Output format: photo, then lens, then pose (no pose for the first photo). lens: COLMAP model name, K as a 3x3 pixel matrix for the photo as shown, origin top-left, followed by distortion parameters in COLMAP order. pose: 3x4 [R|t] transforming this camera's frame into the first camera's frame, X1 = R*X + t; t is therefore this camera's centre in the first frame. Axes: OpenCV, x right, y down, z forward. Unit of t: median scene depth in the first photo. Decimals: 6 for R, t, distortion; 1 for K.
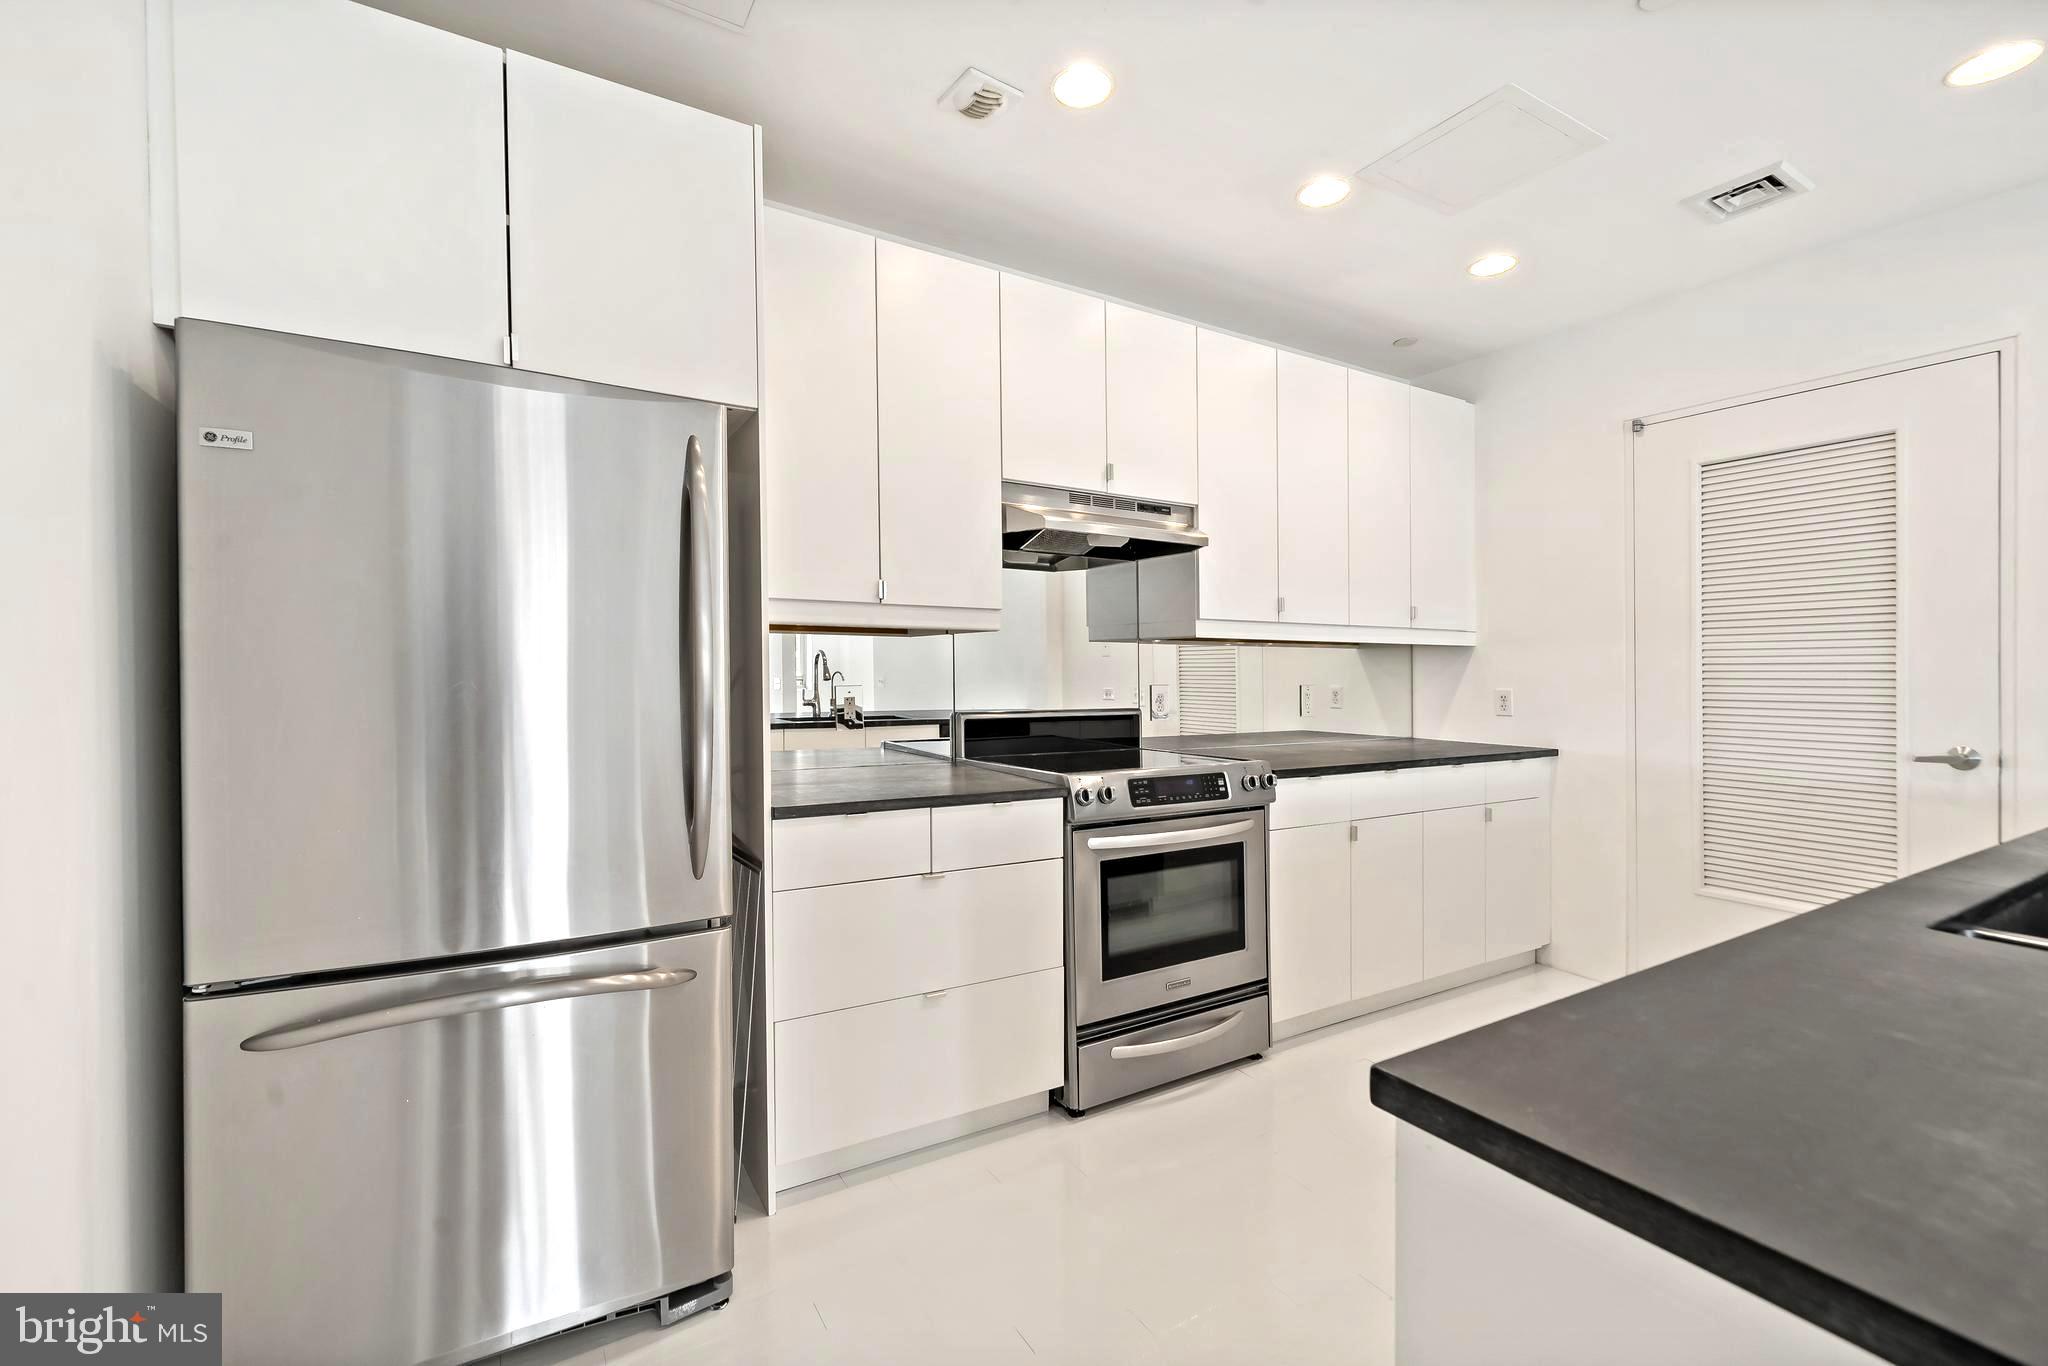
lens RADIAL K [[871.2, 0, 1035.5], [0, 871.2, 678.8], [0, 0, 1]] dist [0.000052, 0.000092]
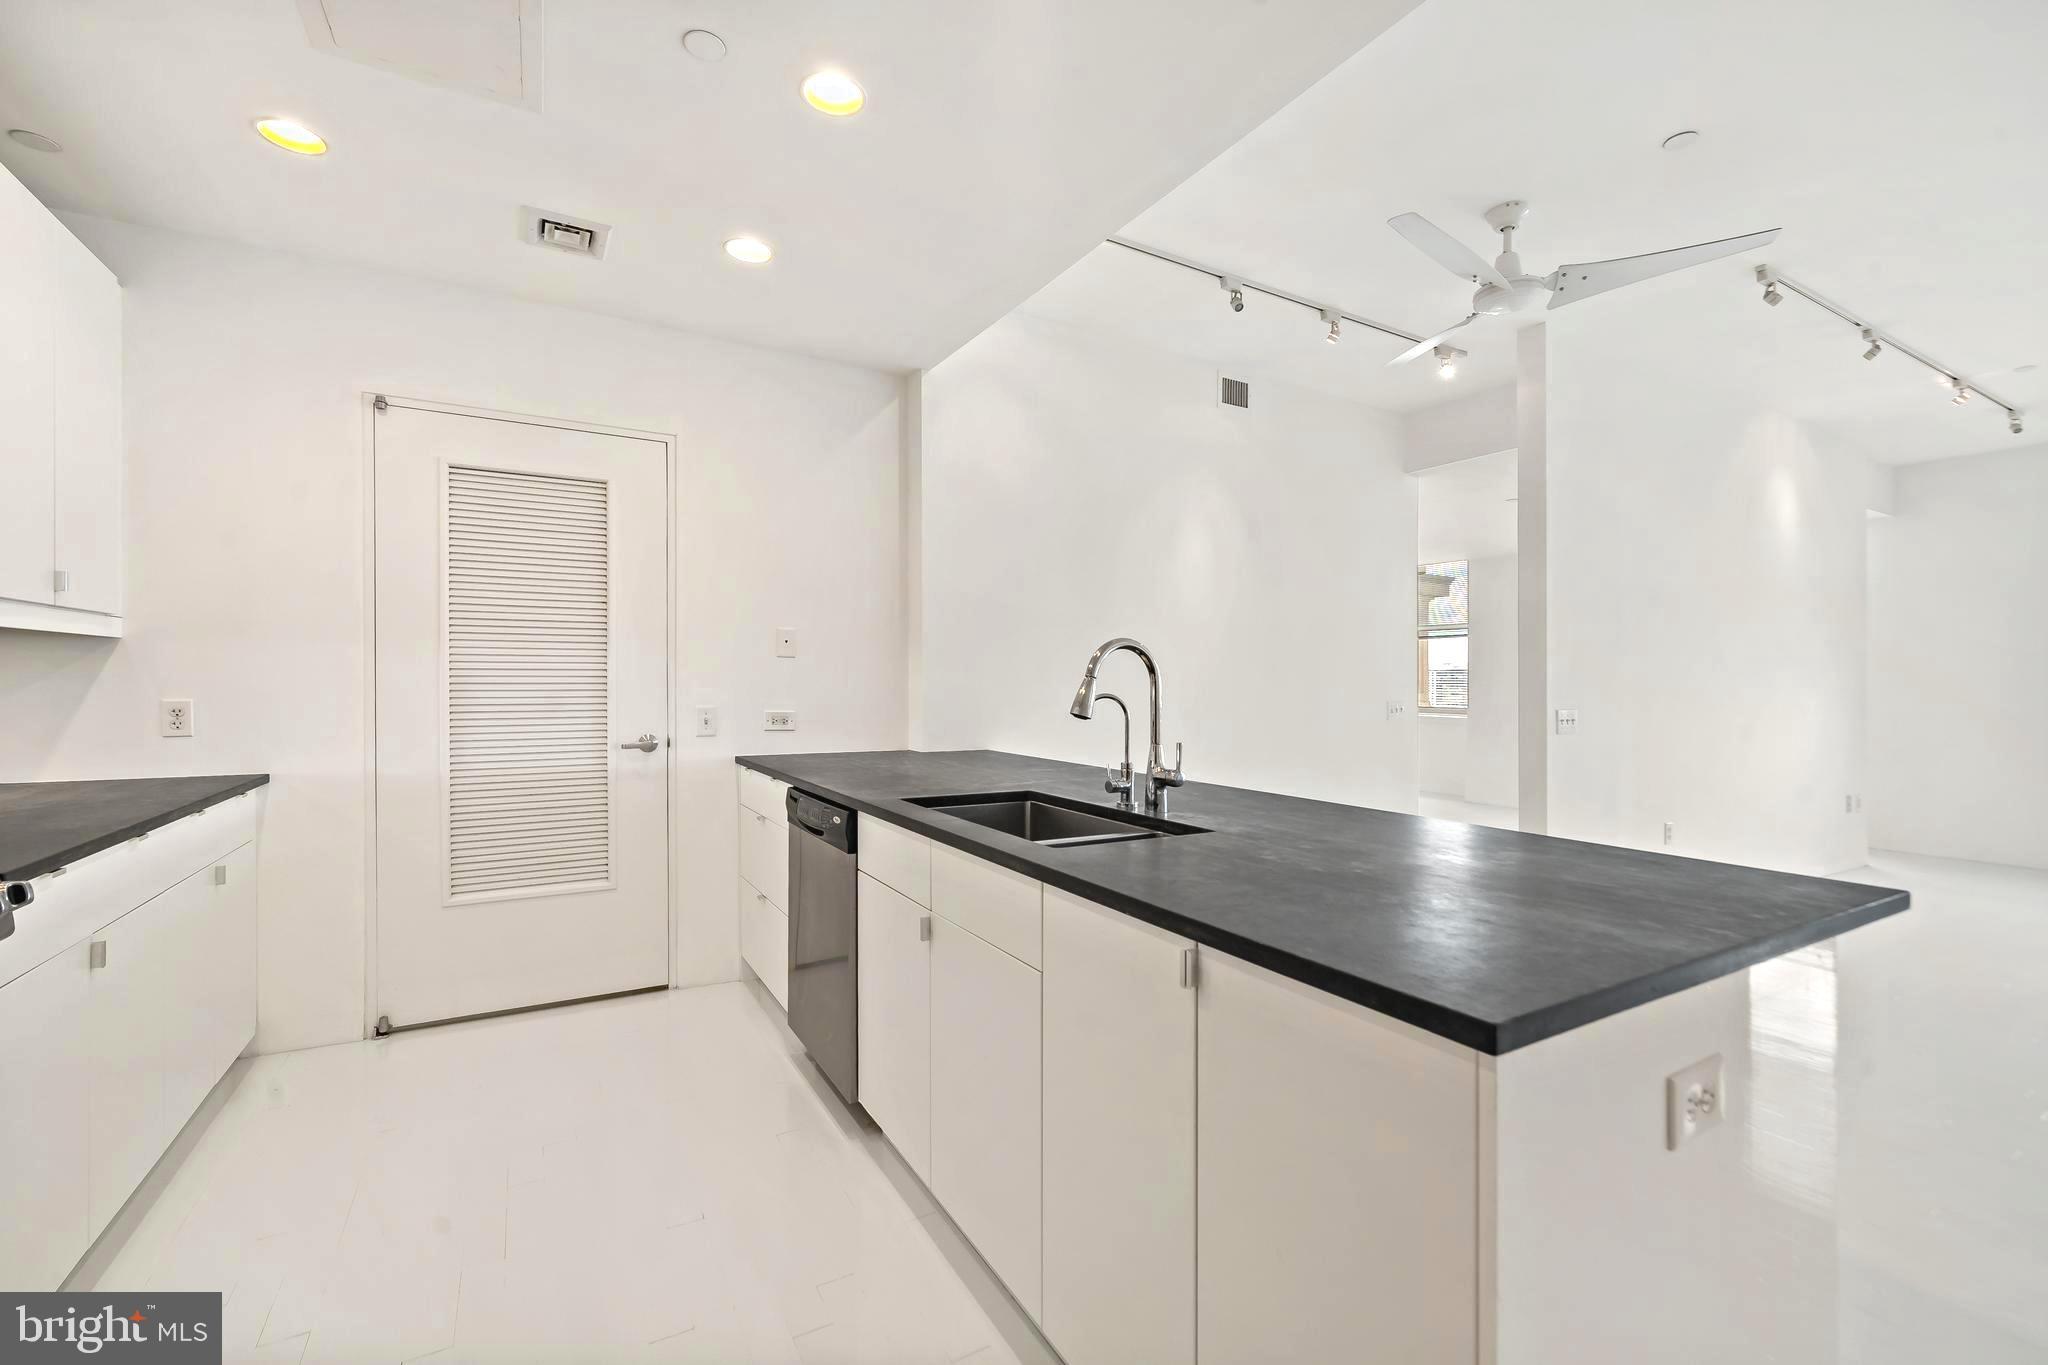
lens RADIAL K [[871.2, 0, 1035.5], [0, 871.2, 678.3], [0, 0, 1]] dist [0.000052, 0.000092]
pose [[0.015012, 0.000485, 0.999887, -0.209306], [0.003835, 0.999992, -0.000543, -0.003432], [-0.999880, 0.003843, 0.015010, 0.338498]]
